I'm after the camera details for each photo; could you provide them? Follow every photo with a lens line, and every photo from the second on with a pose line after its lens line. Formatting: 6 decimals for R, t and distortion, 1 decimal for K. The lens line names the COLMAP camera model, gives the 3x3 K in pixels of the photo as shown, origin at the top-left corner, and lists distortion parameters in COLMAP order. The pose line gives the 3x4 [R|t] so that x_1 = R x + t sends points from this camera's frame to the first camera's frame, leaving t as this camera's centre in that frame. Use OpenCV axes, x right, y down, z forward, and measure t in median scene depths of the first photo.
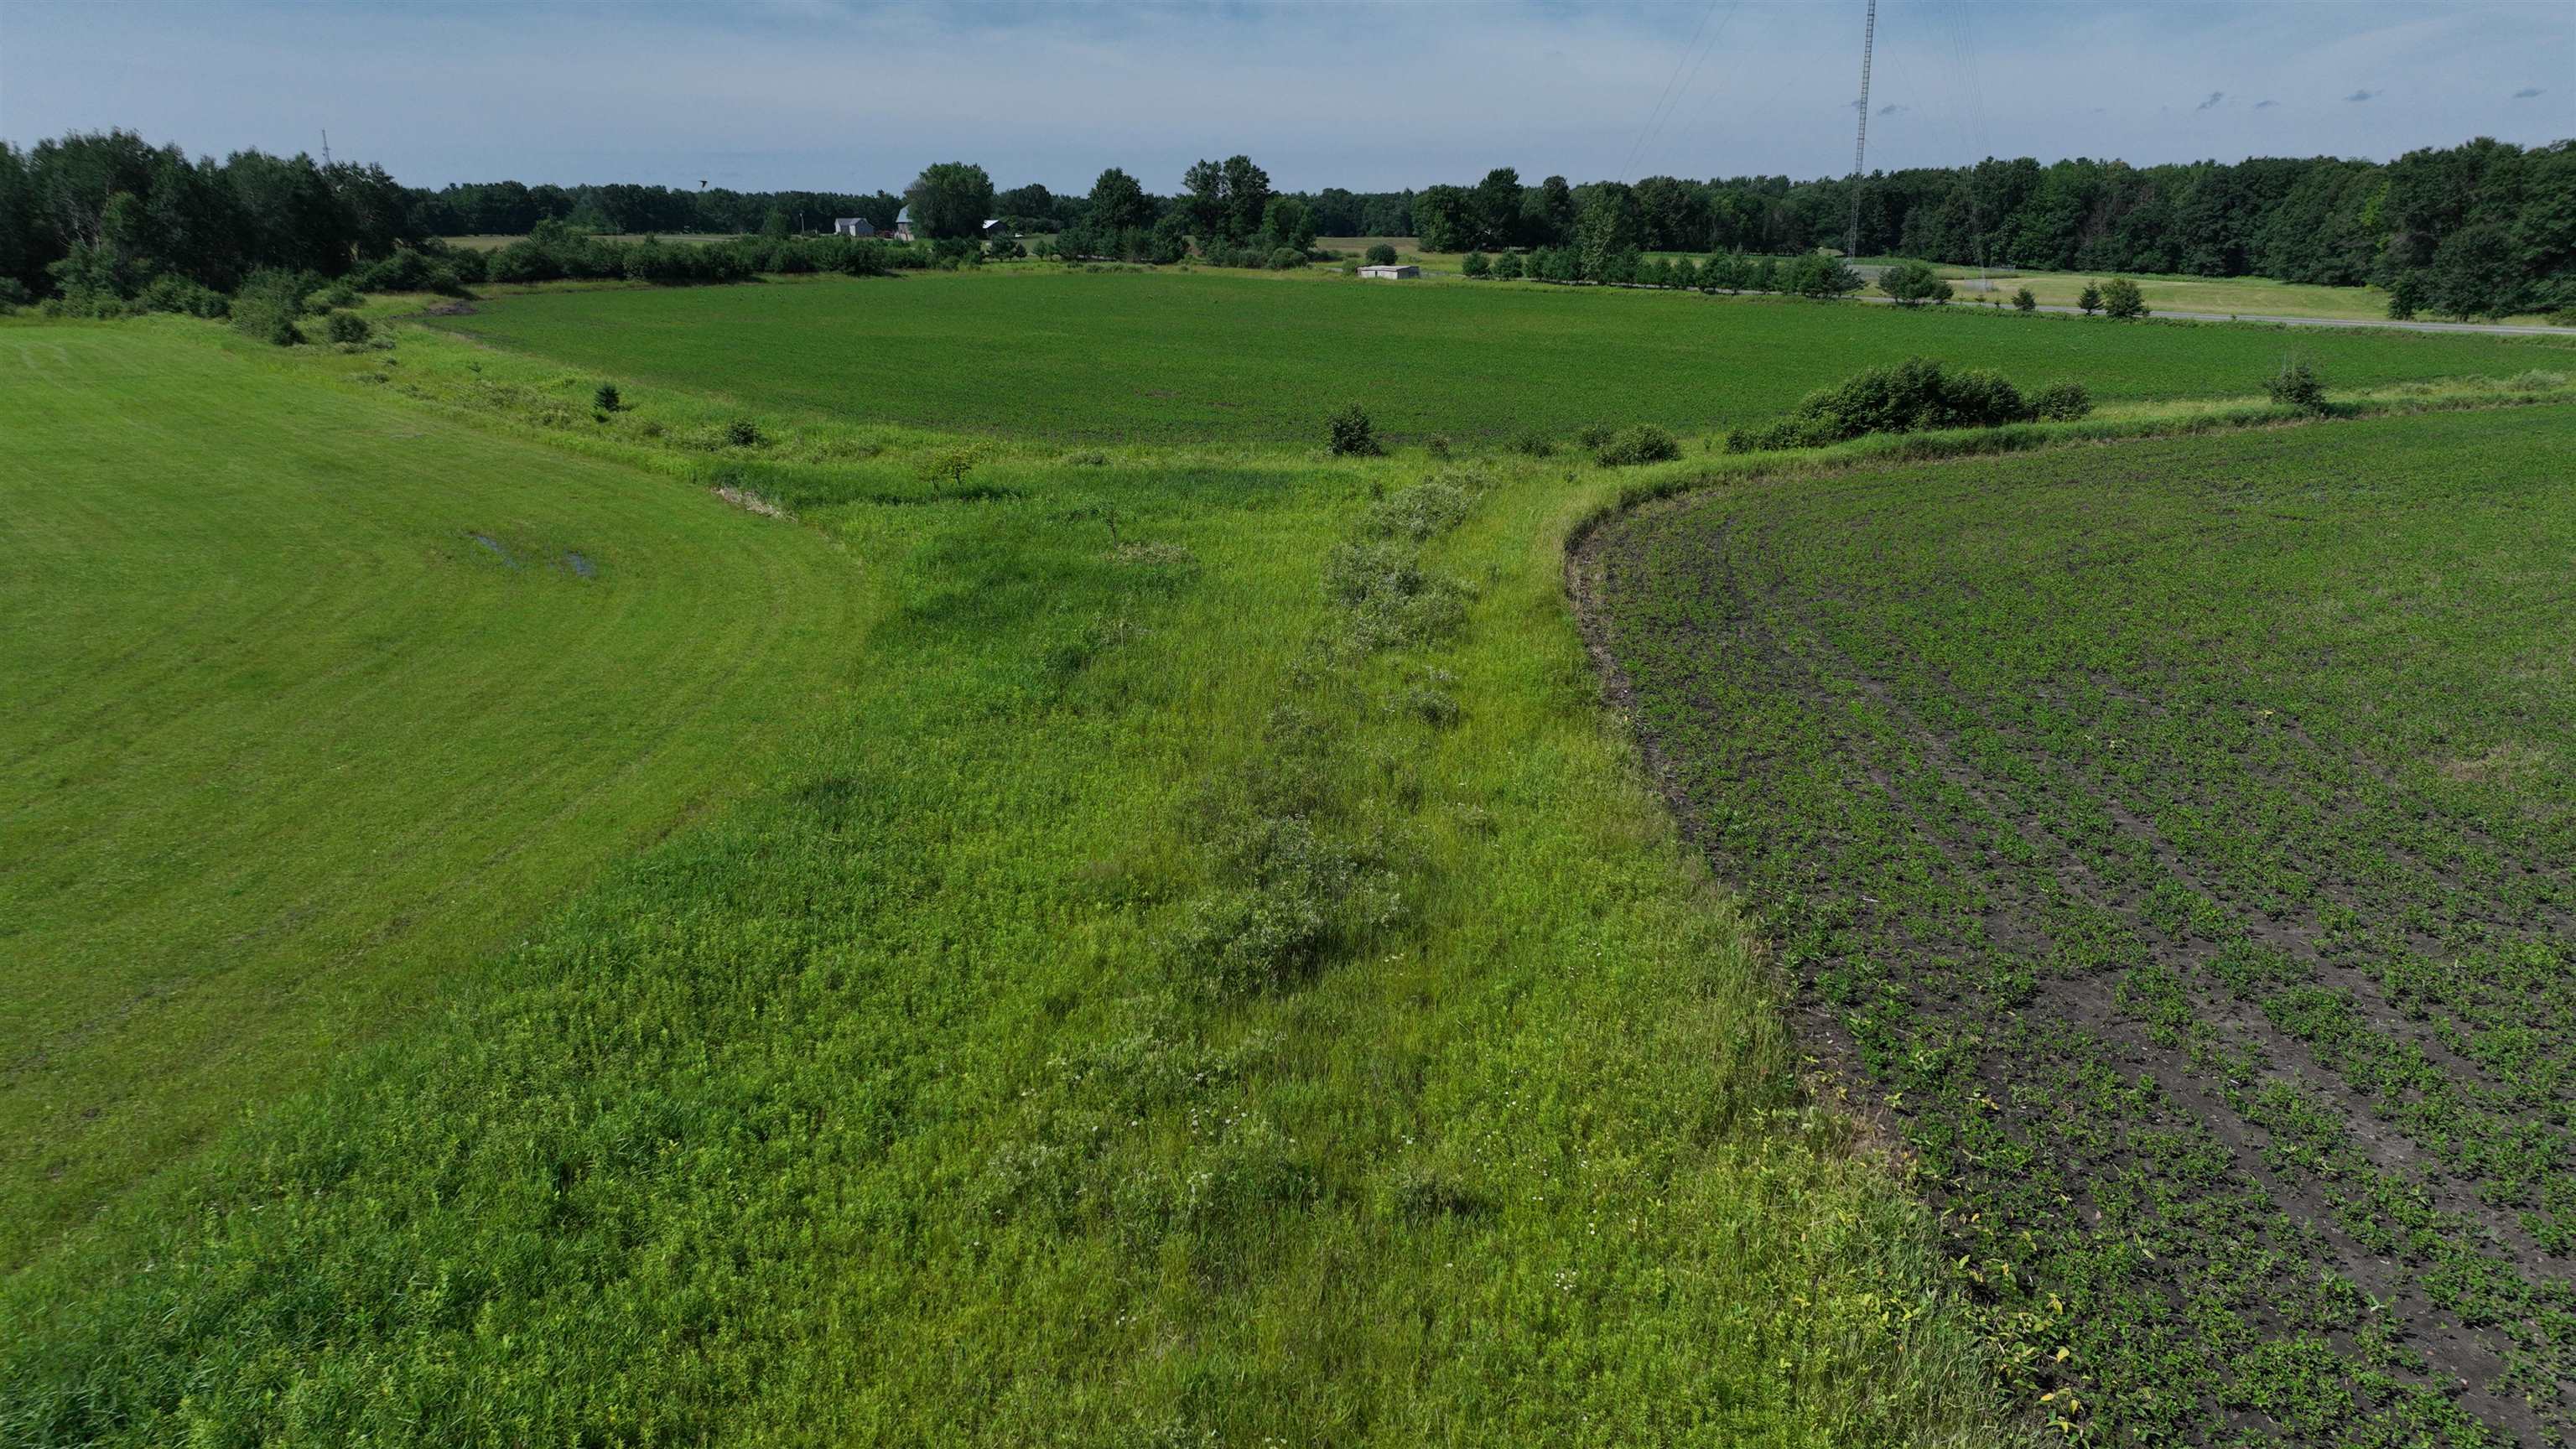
lens RADIAL K [[1798.8, 0, 1287.9], [0, 1798.8, 725.4], [0, 0, 1]] dist [0.000322, 0.016342]
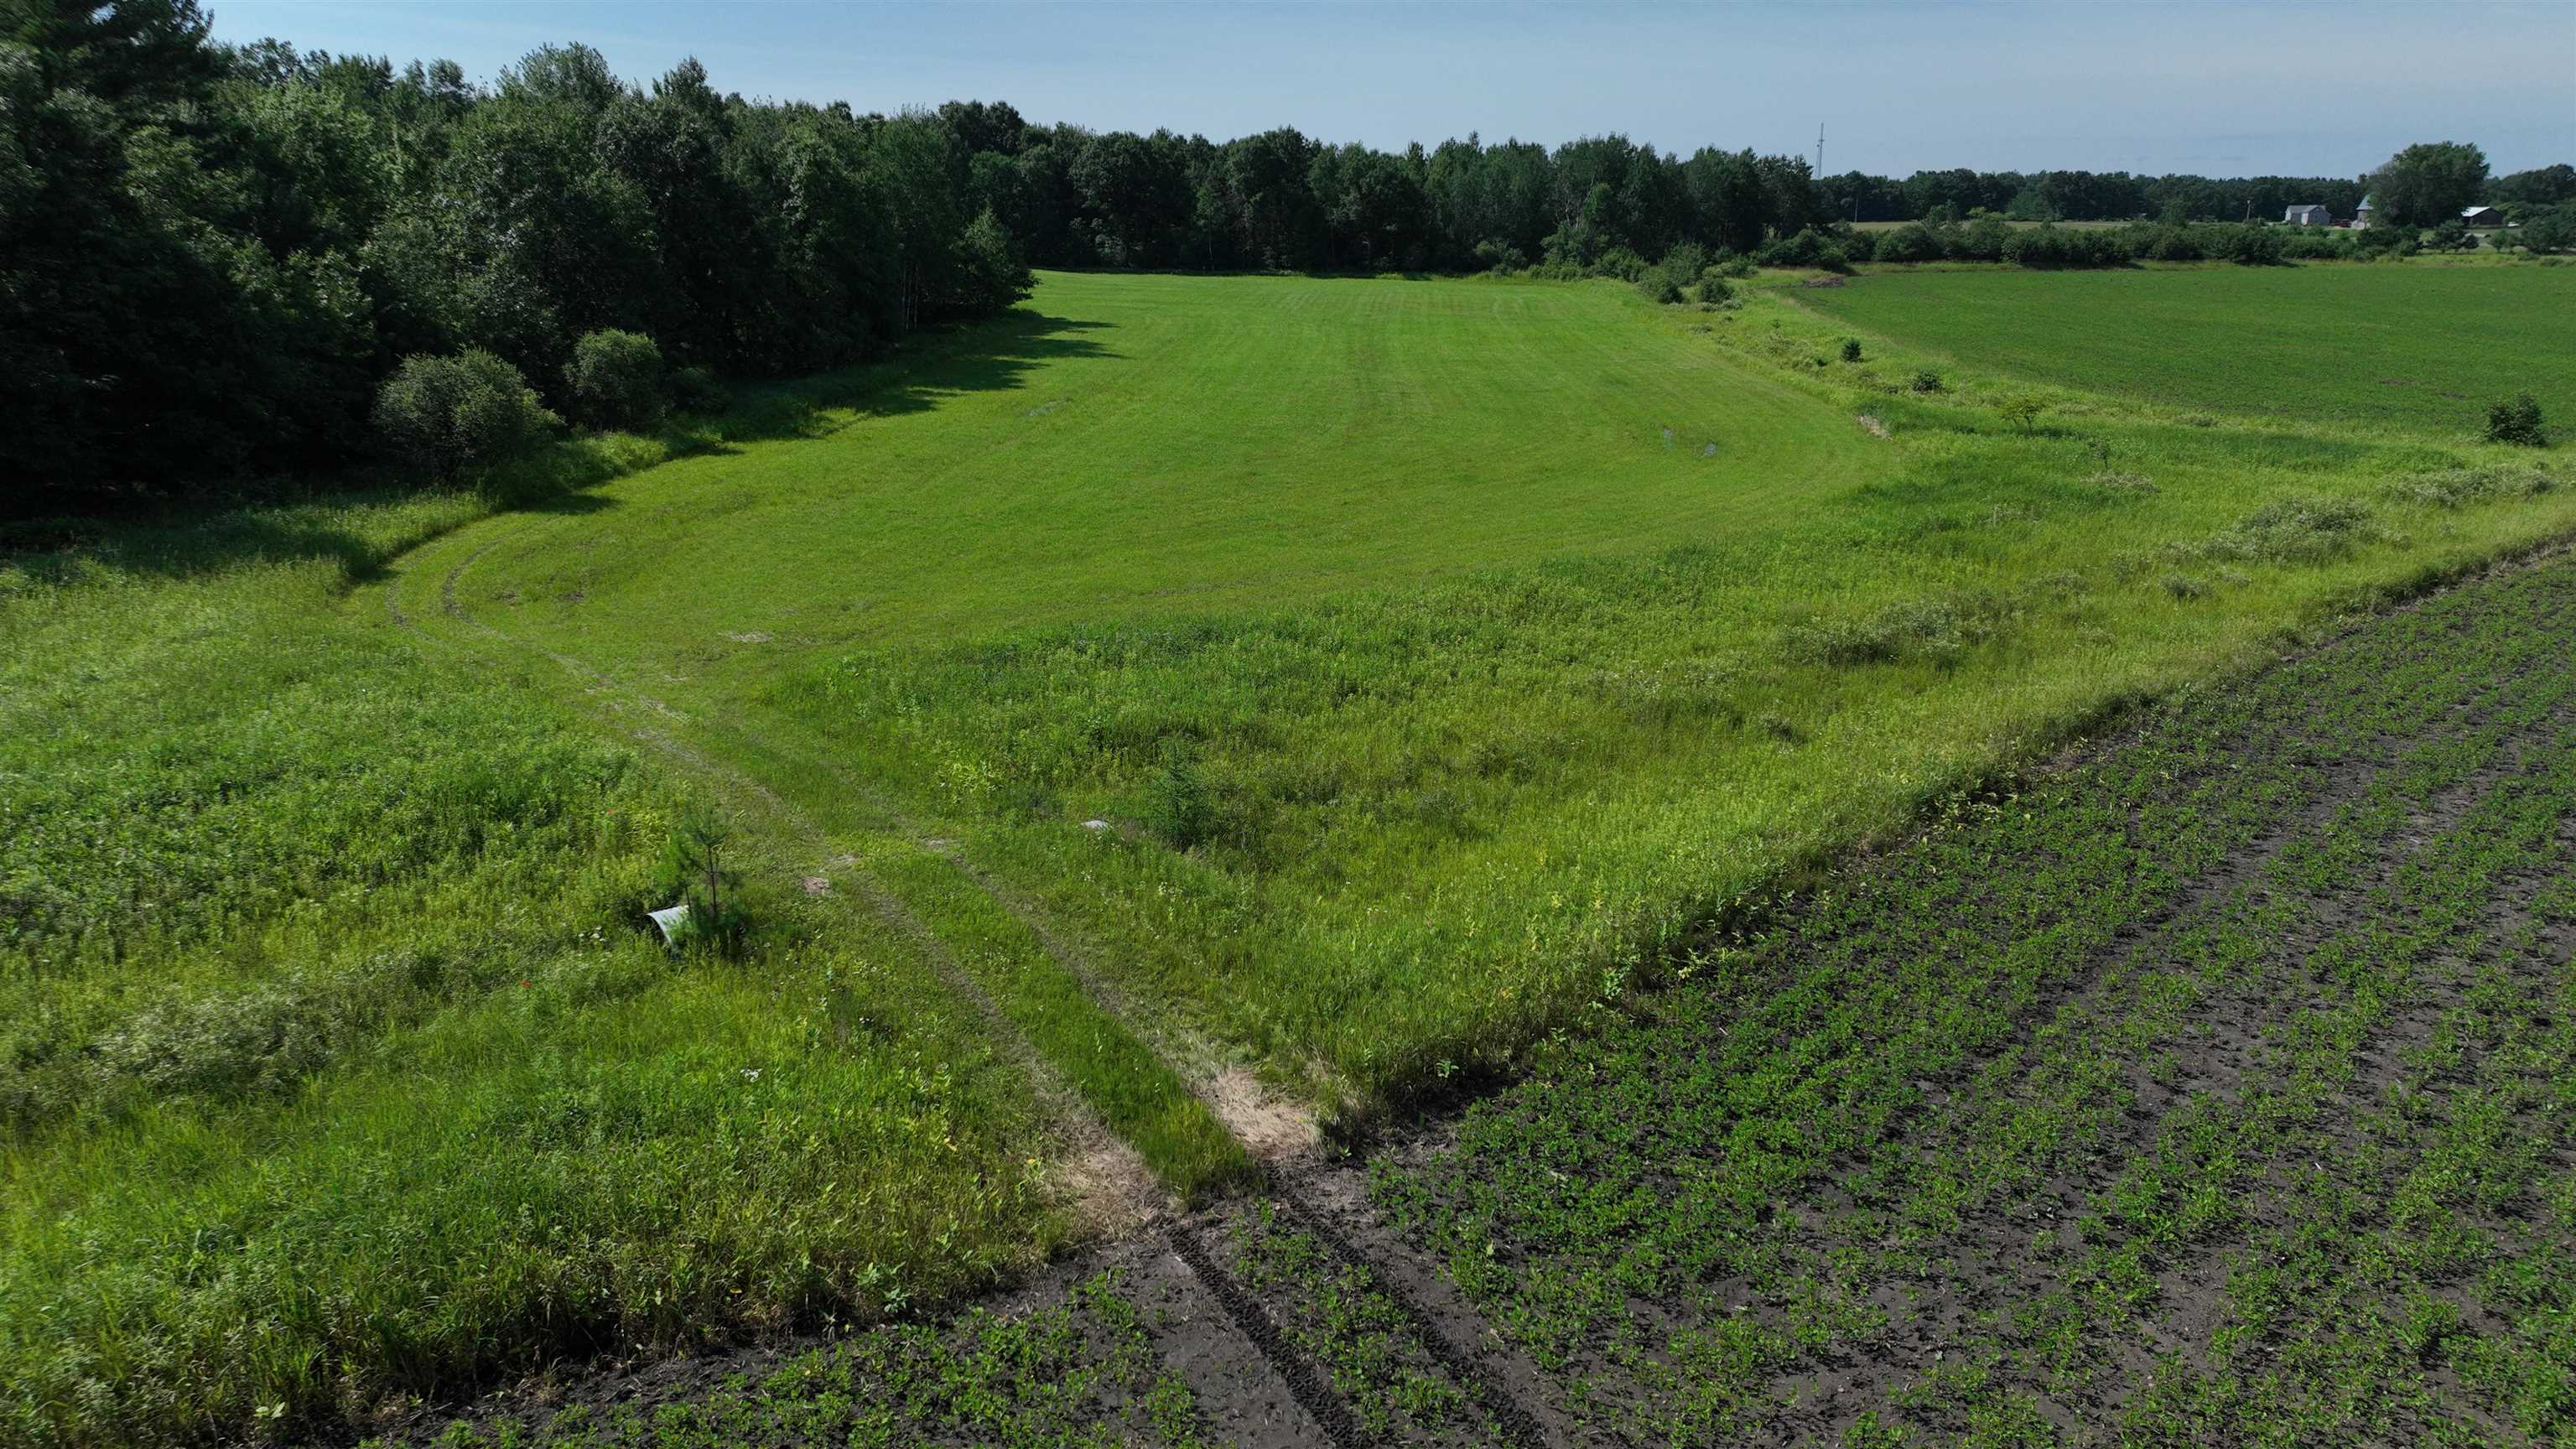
lens RADIAL K [[1802.5, 0, 1289.5], [0, 1802.5, 723.1], [0, 0, 1]] dist [0.003977, 0.012995]
pose [[0.732172, 0.193853, -0.652951, 0.078540], [-0.190715, 0.978645, 0.076693, 0.017876], [0.653874, 0.068375, 0.753507, -0.061875]]
